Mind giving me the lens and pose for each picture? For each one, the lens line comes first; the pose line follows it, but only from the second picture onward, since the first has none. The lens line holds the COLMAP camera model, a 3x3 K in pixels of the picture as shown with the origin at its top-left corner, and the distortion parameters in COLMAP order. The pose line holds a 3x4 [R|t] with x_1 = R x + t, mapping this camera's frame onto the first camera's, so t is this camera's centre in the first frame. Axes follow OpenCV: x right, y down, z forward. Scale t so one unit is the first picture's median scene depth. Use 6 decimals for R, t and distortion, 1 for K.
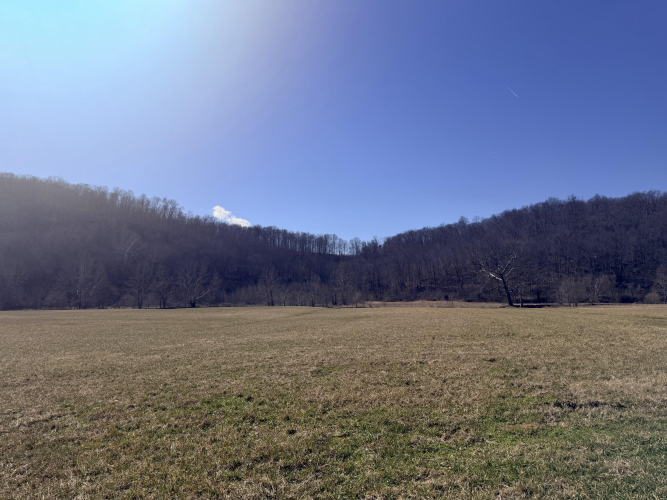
lens RADIAL K [[464.0, 0, 334.3], [0, 464.0, 256.8], [0, 0, 1]] dist [0.052797, -0.072377]
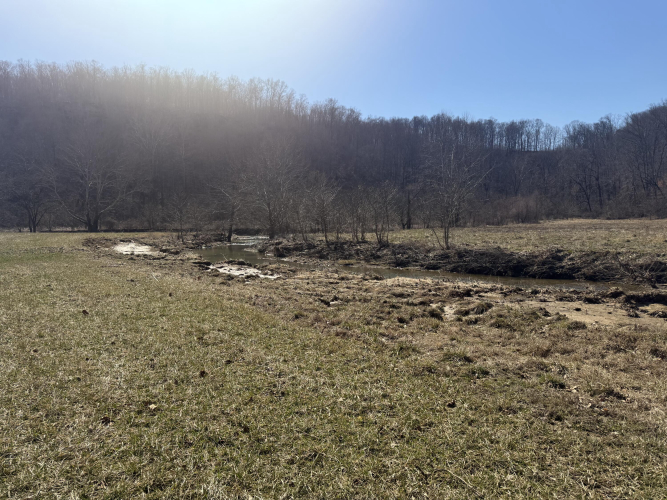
lens RADIAL K [[464.0, 0, 332.9], [0, 464.0, 246.7], [0, 0, 1]] dist [0.052797, -0.072377]
pose [[0.892605, 0.022787, -0.450264, 0.073123], [0.045962, 0.988919, 0.141163, 0.040734], [0.448492, -0.146698, 0.881666, 0.411615]]
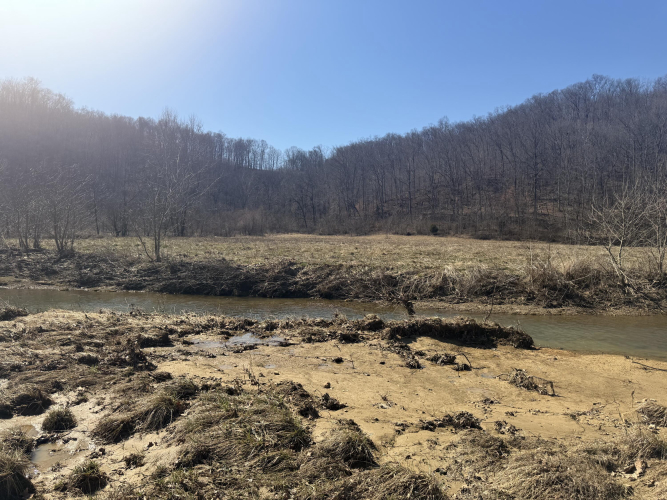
lens RADIAL K [[464.0, 0, 333.9], [0, 464.0, 247.3], [0, 0, 1]] dist [0.052797, -0.072377]
pose [[0.994552, 0.032284, 0.099121, 0.071196], [-0.043955, 0.992050, 0.117920, 0.043612], [-0.094526, -0.121634, 0.988064, 0.430463]]
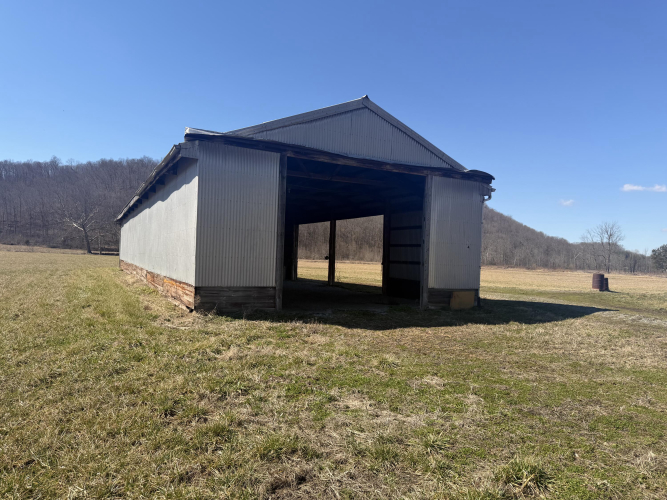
lens RADIAL K [[464.0, 0, 330.0], [0, 464.0, 251.6], [0, 0, 1]] dist [0.052797, -0.072377]
pose [[0.691156, 0.040427, 0.721574, -0.019035], [-0.111573, 0.992433, 0.051267, -0.009825], [-0.714041, -0.115942, 0.690437, -0.091652]]
